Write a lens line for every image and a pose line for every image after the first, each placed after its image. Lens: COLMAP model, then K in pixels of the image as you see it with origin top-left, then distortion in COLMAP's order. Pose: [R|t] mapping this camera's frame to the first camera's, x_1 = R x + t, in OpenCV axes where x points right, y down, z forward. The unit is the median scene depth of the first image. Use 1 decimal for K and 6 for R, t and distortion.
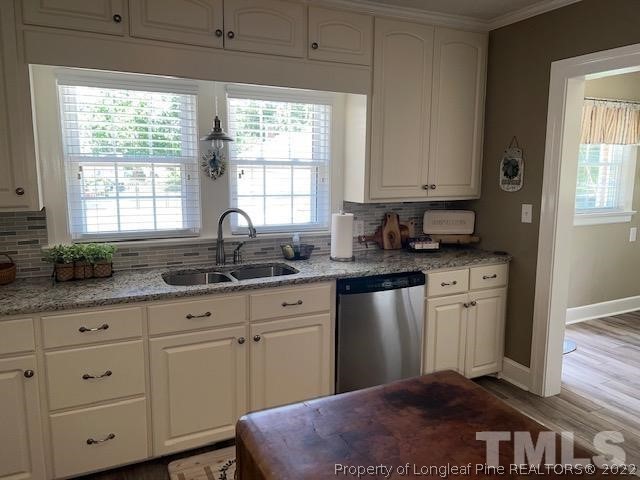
lens RADIAL K [[485.5, 0, 320.0], [0, 485.5, 240.0], [0, 0, 1]] dist [0.029209, -0.005289]
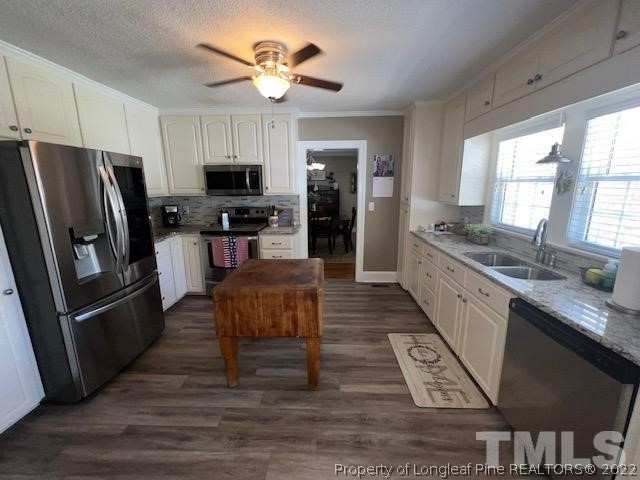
lens RADIAL K [[257.7, 0, 320.0], [0, 257.7, 240.0], [0, 0, 1]] dist [-0.002104, -0.000026]
pose [[-0.476449, 0.181143, -0.860339, 0.685302], [-0.122900, 0.955216, 0.269181, -0.125284], [0.870570, 0.233986, -0.432850, 0.849502]]
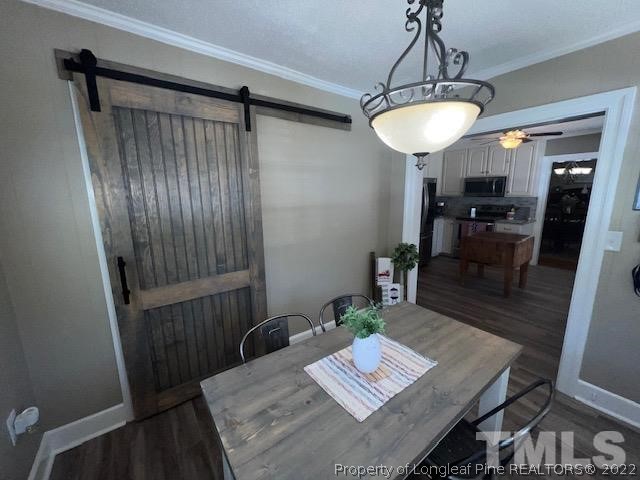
lens RADIAL K [[278.4, 0, 320.0], [0, 278.4, 240.0], [0, 0, 1]] dist [0.000397, -0.000054]
pose [[-0.977251, 0.050712, -0.205934, 1.430219], [-0.018675, 0.946645, 0.321738, -0.290180], [0.211262, 0.318265, -0.924162, 1.698877]]
